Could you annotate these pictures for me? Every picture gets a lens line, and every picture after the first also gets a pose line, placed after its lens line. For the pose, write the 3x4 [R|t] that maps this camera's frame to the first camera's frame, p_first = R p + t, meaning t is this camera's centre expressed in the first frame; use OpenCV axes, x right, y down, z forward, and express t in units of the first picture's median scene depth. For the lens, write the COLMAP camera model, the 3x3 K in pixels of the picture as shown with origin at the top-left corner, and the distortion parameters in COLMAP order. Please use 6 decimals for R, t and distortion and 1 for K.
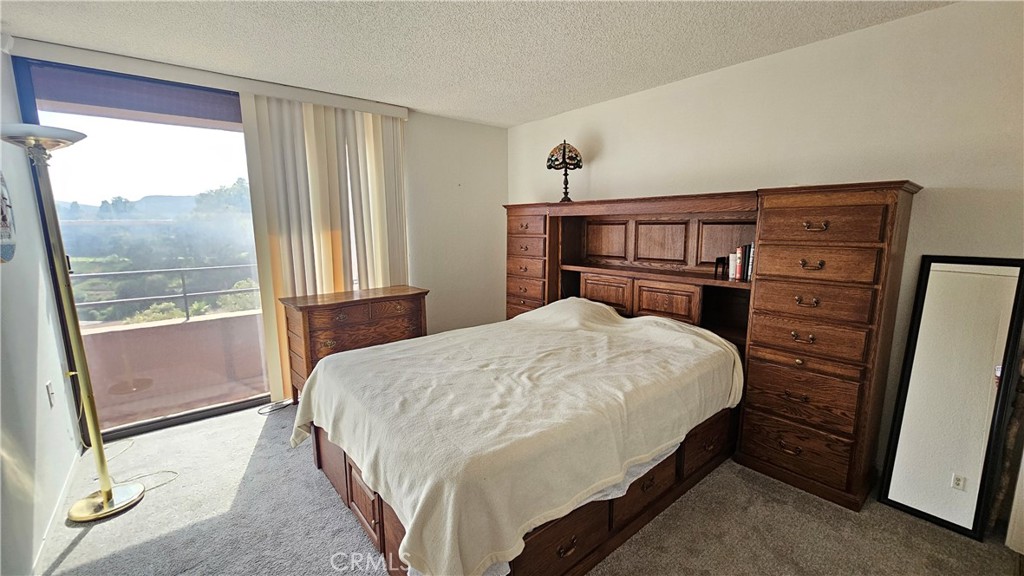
lens RADIAL K [[415.5, 0, 512.0], [0, 415.5, 292.6], [0, 0, 1]] dist [-0.003332, 0.000485]
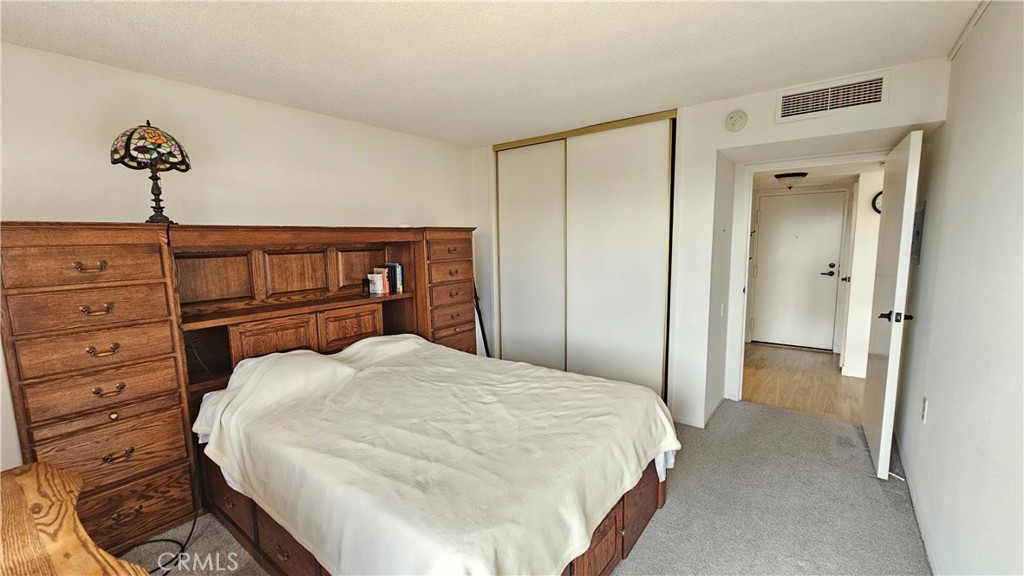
lens RADIAL K [[415.5, 0, 518.0], [0, 415.5, 288.3], [0, 0, 1]] dist [-0.003332, 0.000485]
pose [[-0.220523, -0.106969, 0.969498, -0.697229], [0.177174, 0.973040, 0.147659, -0.145100], [-0.959155, 0.204332, -0.195626, 0.756501]]
